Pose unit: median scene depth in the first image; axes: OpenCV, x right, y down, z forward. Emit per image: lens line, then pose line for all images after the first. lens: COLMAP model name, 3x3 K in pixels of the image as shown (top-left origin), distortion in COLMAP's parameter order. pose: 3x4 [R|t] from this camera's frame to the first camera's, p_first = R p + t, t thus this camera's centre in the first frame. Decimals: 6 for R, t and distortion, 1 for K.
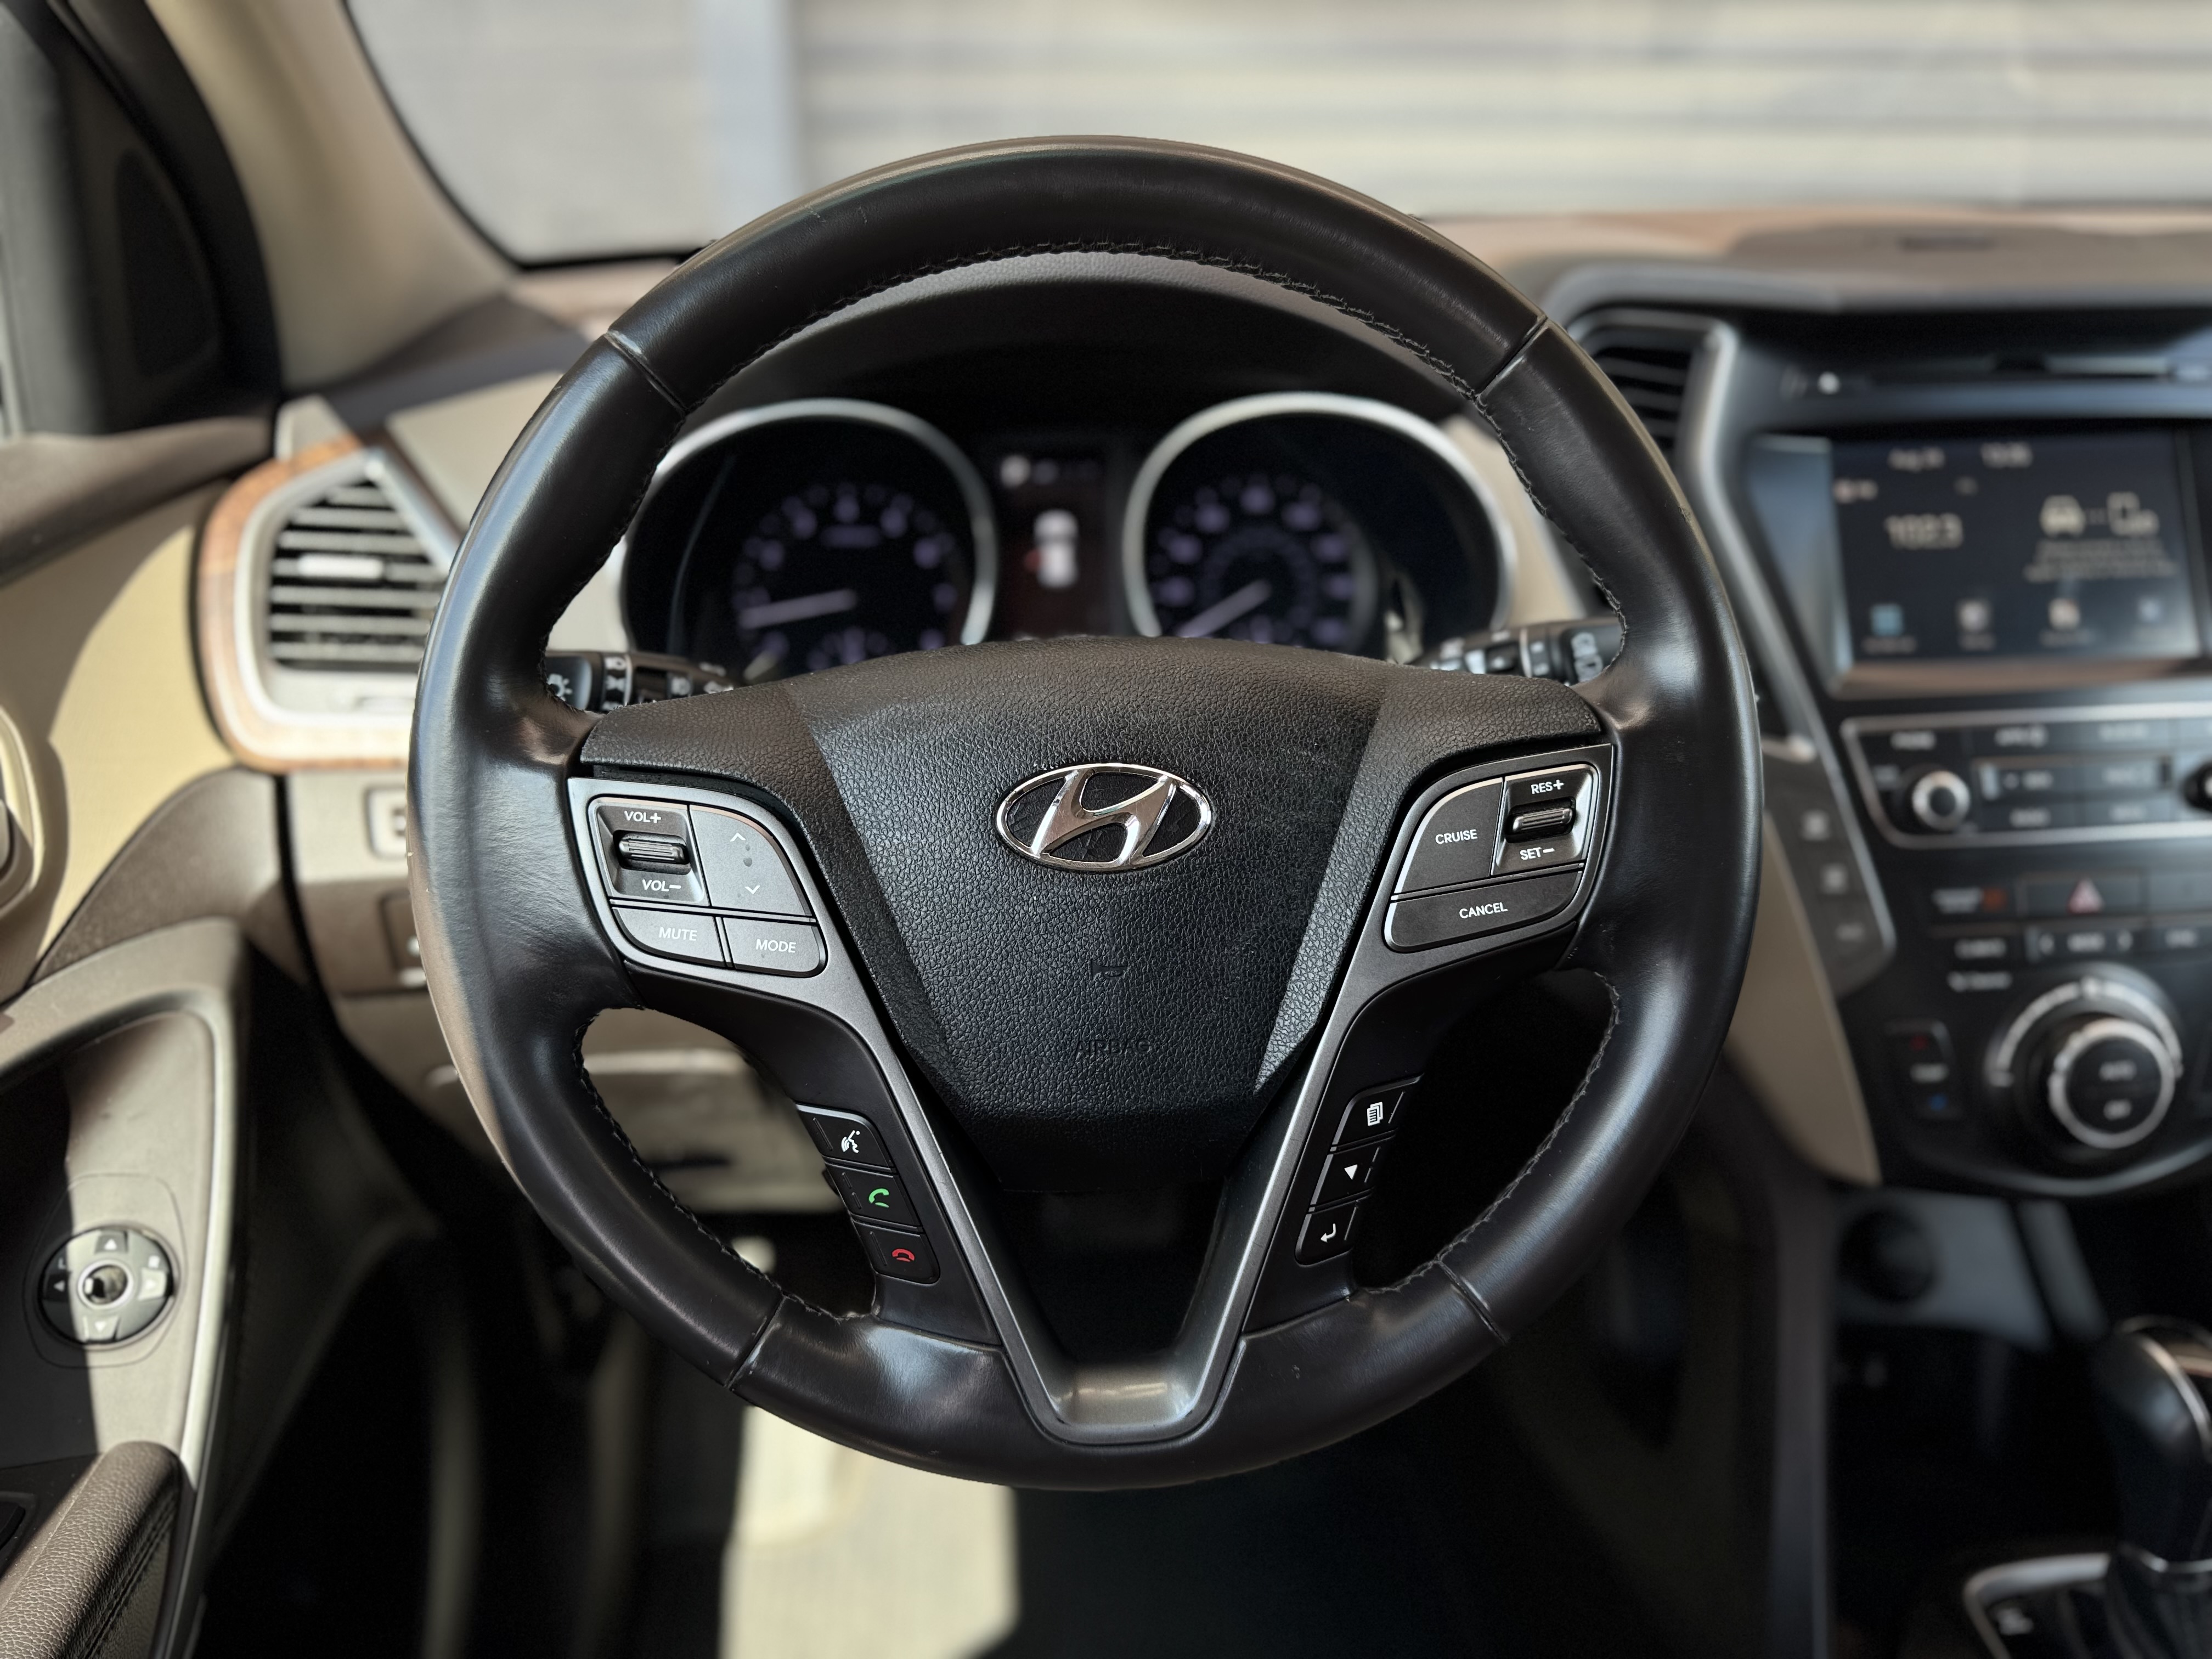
lens RADIAL K [[1552.0, 0, 1167.0], [0, 1552.0, 833.9], [0, 0, 1]] dist [0.094123, -0.149052]
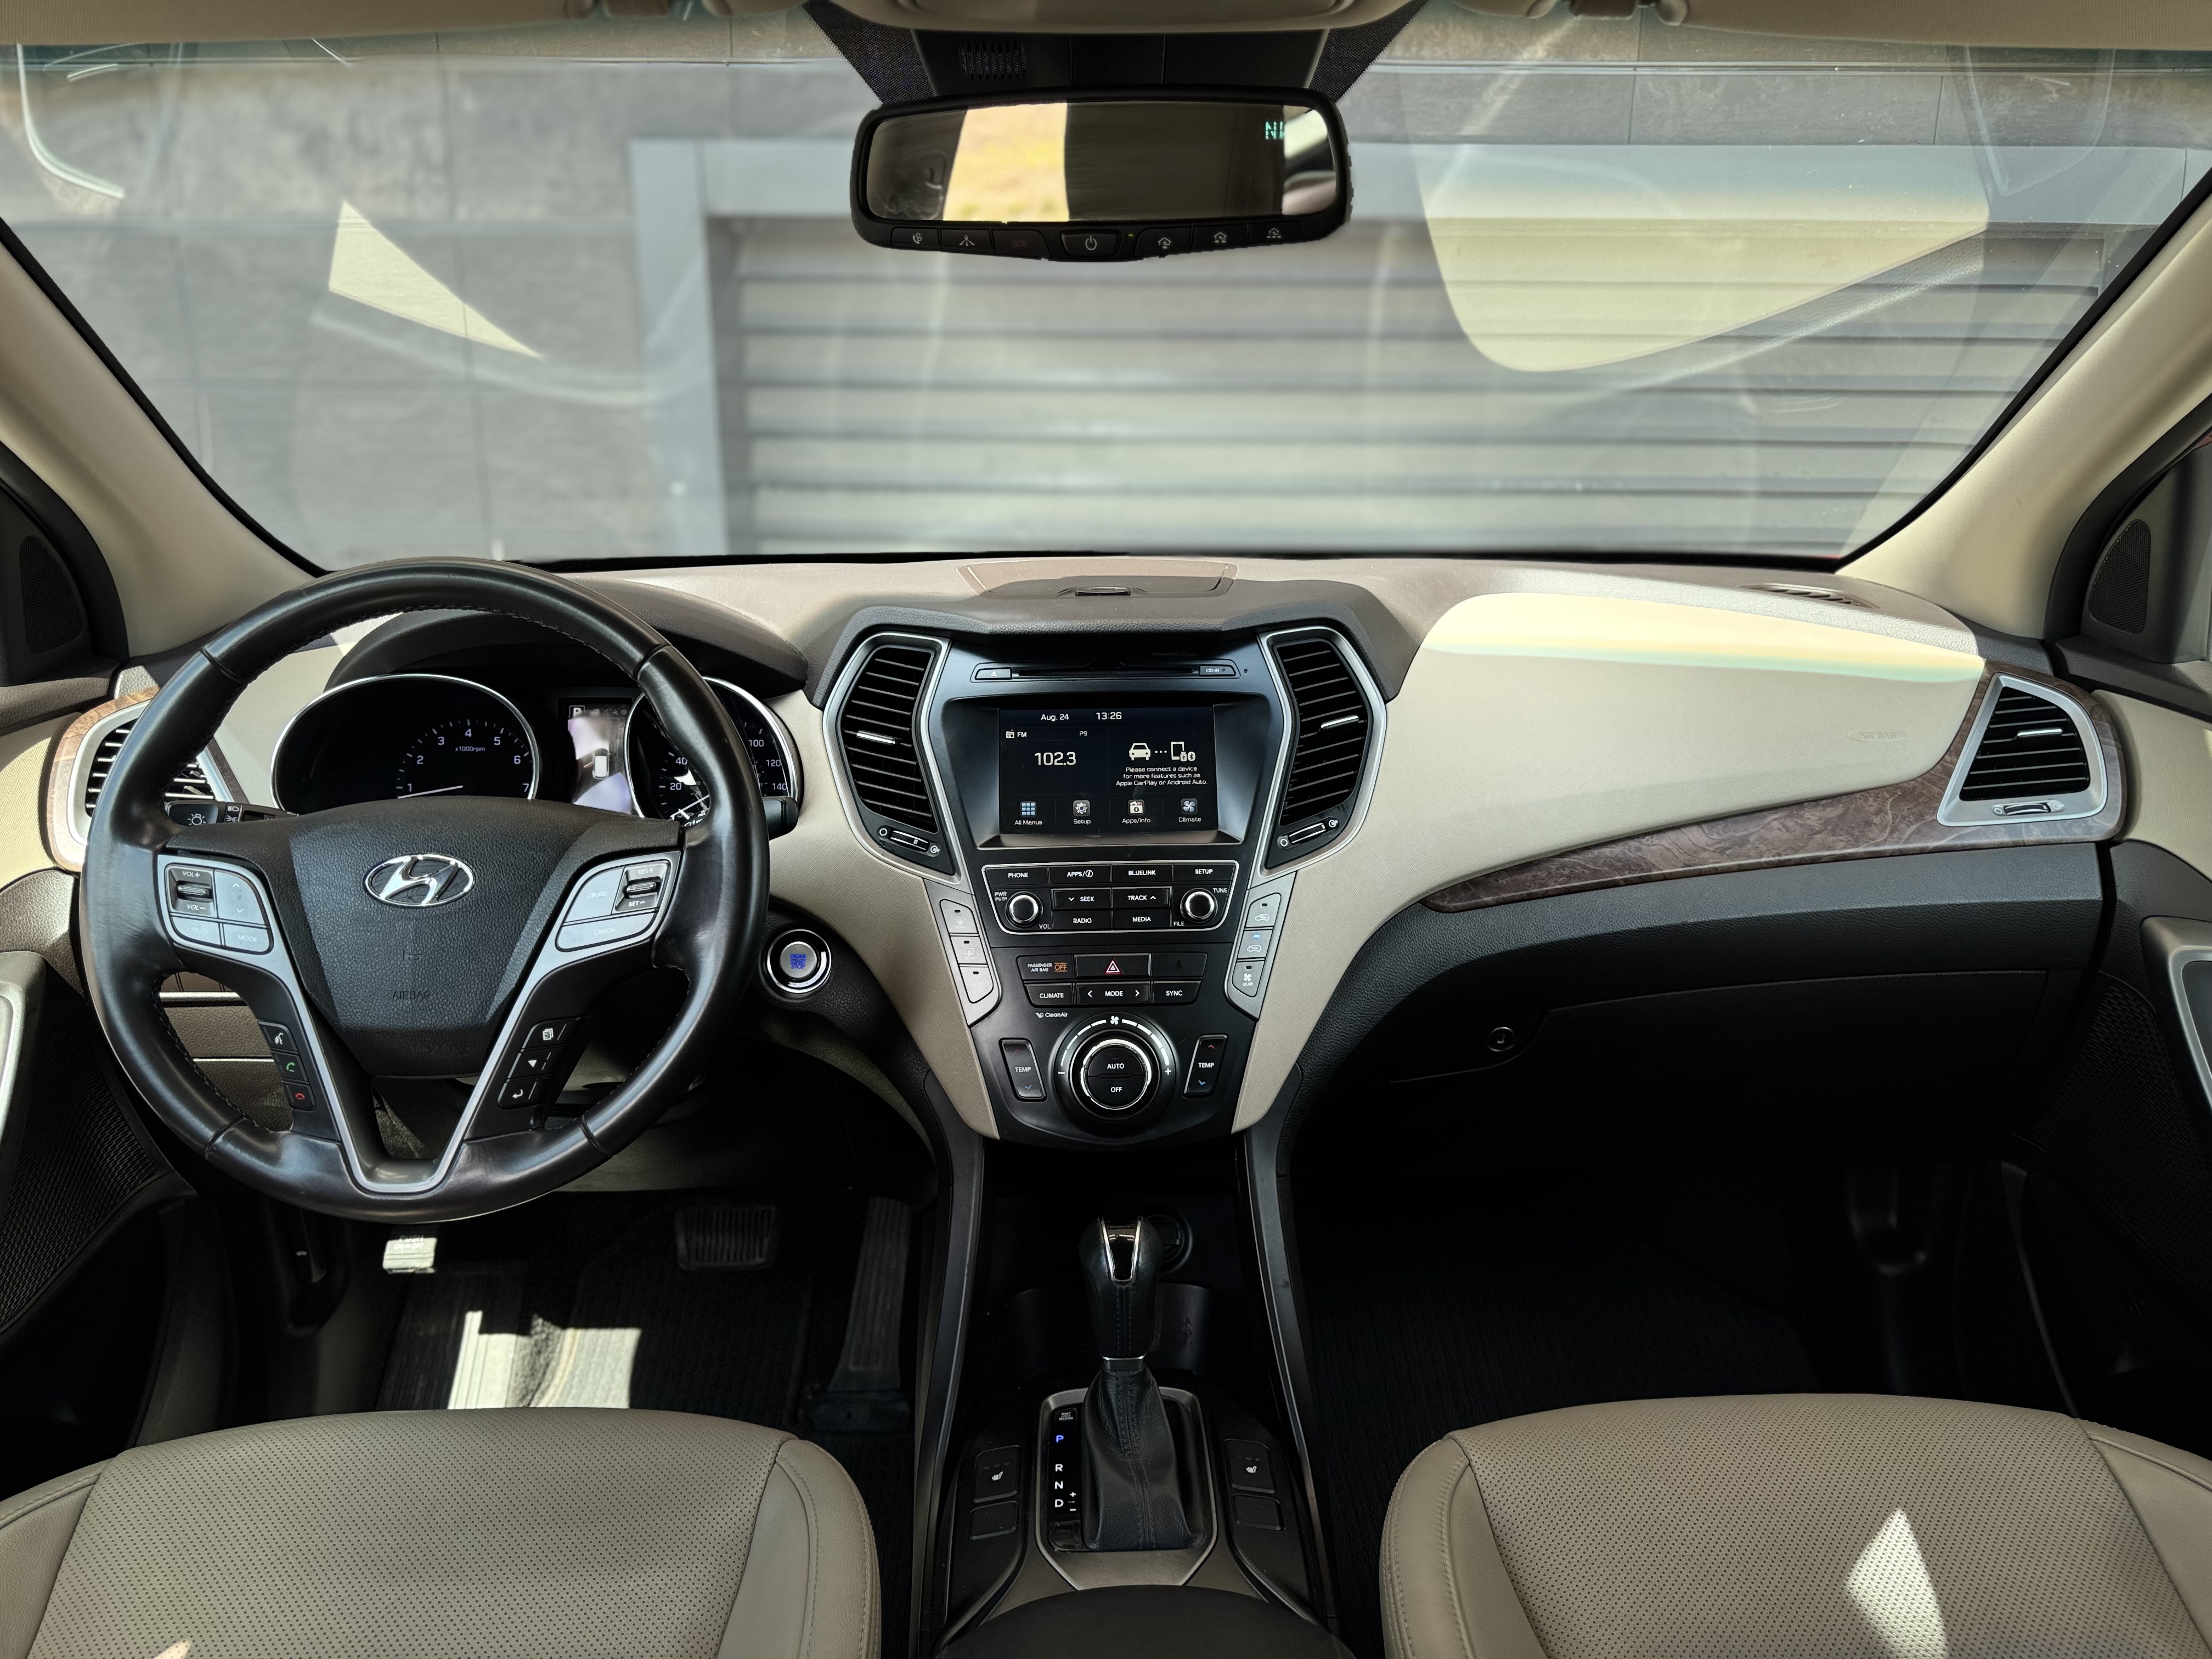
lens RADIAL K [[1552.0, 0, 1167.0], [0, 1552.0, 833.9], [0, 0, 1]] dist [0.094123, -0.149052]
pose [[0.999494, 0.019610, -0.025039, 0.963324], [-0.023090, 0.988827, -0.147269, 0.204288], [0.021871, 0.147773, 0.988779, -0.993504]]
